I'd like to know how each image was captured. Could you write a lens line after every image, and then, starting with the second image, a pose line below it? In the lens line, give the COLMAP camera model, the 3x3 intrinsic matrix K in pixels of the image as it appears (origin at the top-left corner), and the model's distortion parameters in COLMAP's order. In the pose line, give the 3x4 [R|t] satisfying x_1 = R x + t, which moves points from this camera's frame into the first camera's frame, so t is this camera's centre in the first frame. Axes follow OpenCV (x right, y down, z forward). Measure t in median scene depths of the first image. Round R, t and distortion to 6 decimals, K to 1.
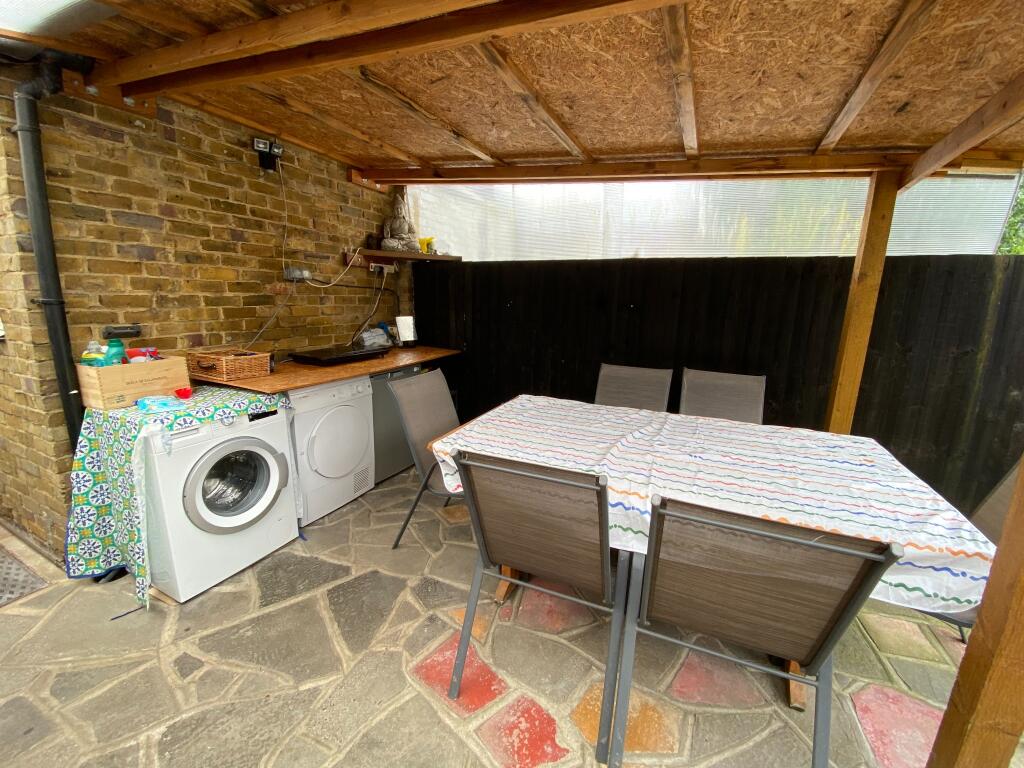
lens RADIAL K [[408.8, 0, 520.9], [0, 408.8, 385.0], [0, 0, 1]] dist [-0.015729, -0.005554]
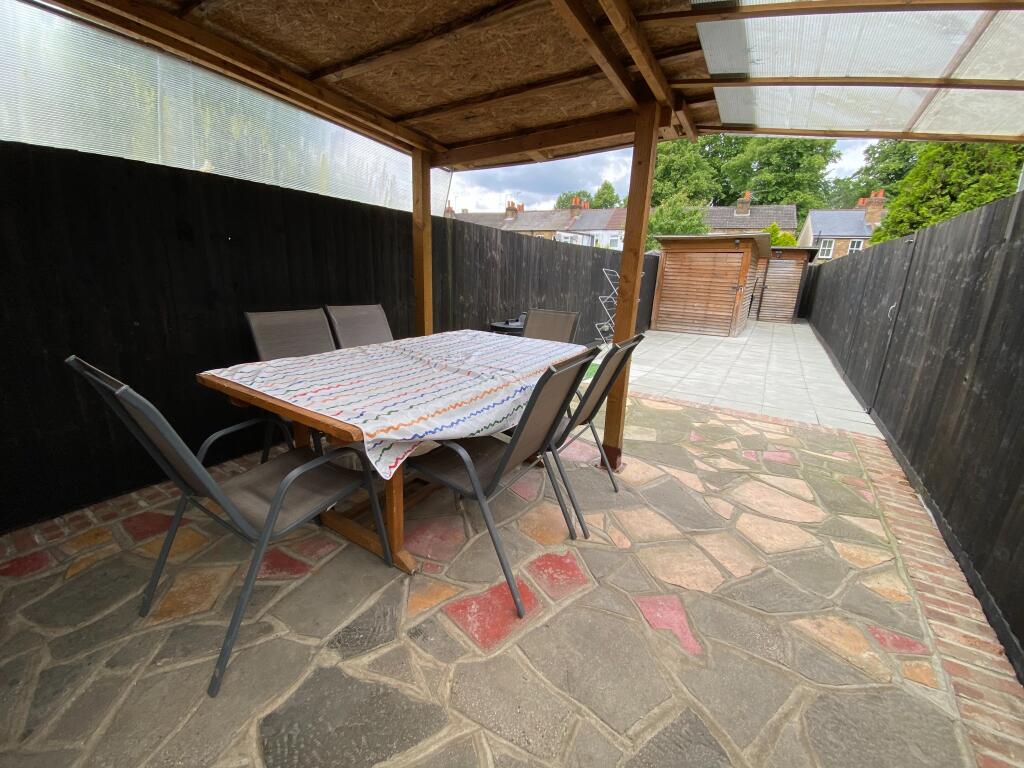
lens RADIAL K [[408.8, 0, 498.4], [0, 408.8, 376.9], [0, 0, 1]] dist [-0.015729, -0.005554]
pose [[0.144983, -0.265467, 0.953157, -0.744614], [0.160731, 0.956858, 0.242049, -0.065620], [-0.976292, 0.118109, 0.181397, 0.576467]]
